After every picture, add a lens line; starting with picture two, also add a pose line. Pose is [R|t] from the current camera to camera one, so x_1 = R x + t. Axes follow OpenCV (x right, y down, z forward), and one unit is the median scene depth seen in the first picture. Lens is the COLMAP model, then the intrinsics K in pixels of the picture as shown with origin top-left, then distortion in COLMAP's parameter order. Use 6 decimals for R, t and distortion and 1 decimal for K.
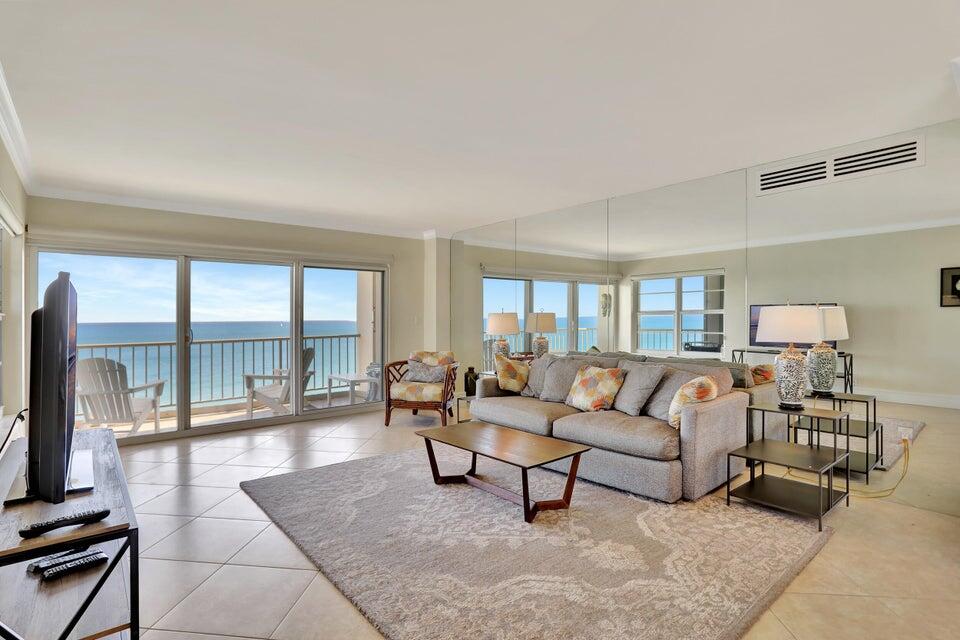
lens RADIAL K [[465.0, 0, 456.9], [0, 465.0, 307.4], [0, 0, 1]] dist [-0.055854, 0.015986]
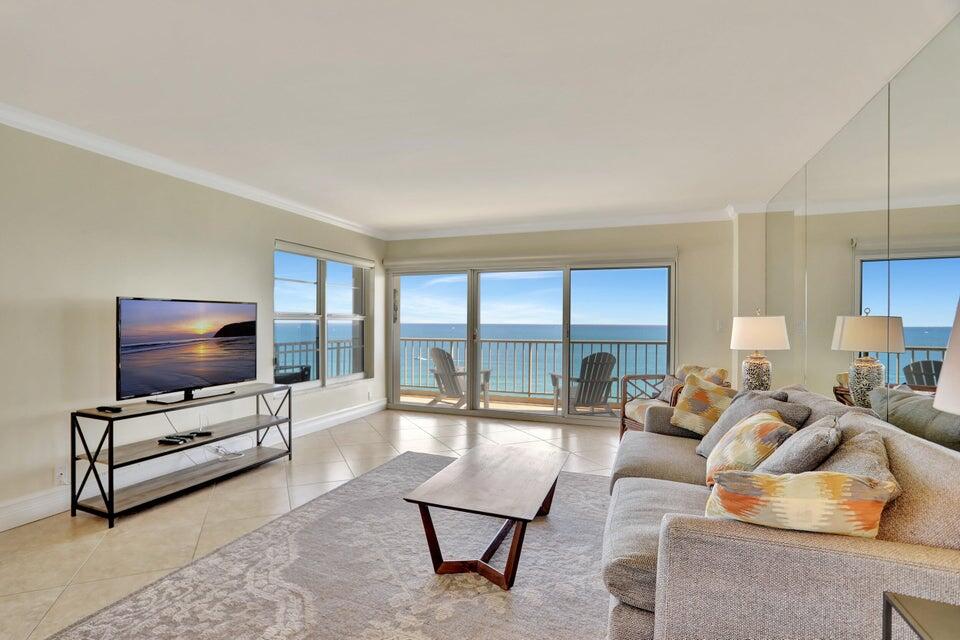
lens RADIAL K [[465.0, 0, 477.6], [0, 465.0, 319.3], [0, 0, 1]] dist [-0.055854, 0.015986]
pose [[0.505484, 0.005945, -0.862816, 0.501882], [0.007977, 0.999901, 0.011563, 0.006024], [0.862799, -0.012727, 0.505386, 0.370473]]
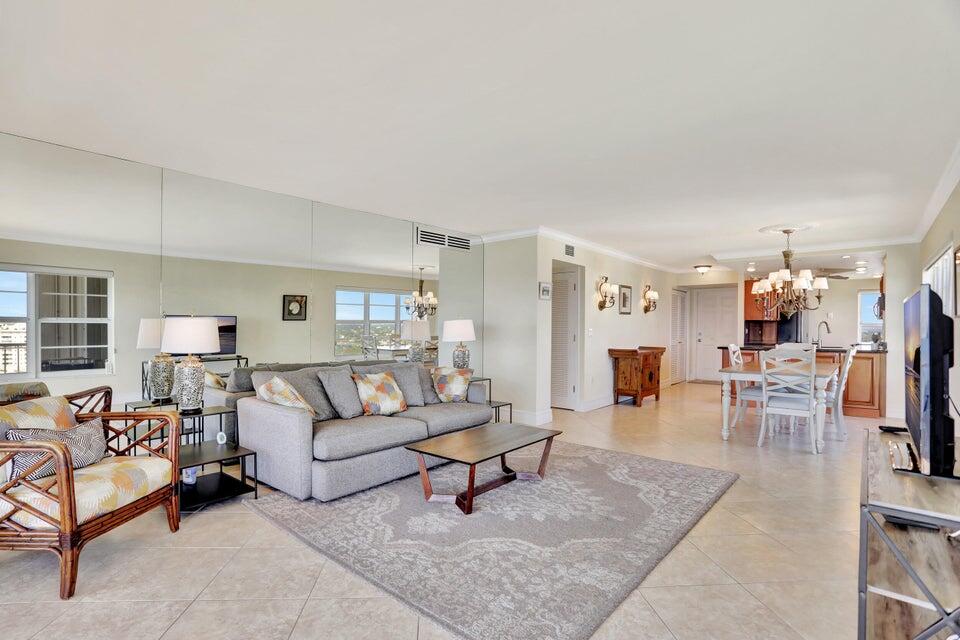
lens RADIAL K [[465.0, 0, 463.4], [0, 465.0, 333.8], [0, 0, 1]] dist [-0.055854, 0.015986]
pose [[-0.150282, -0.008167, 0.988609, -0.634724], [-0.022423, 0.999737, 0.004850, 0.025925], [-0.988389, -0.021438, -0.150425, 0.807090]]
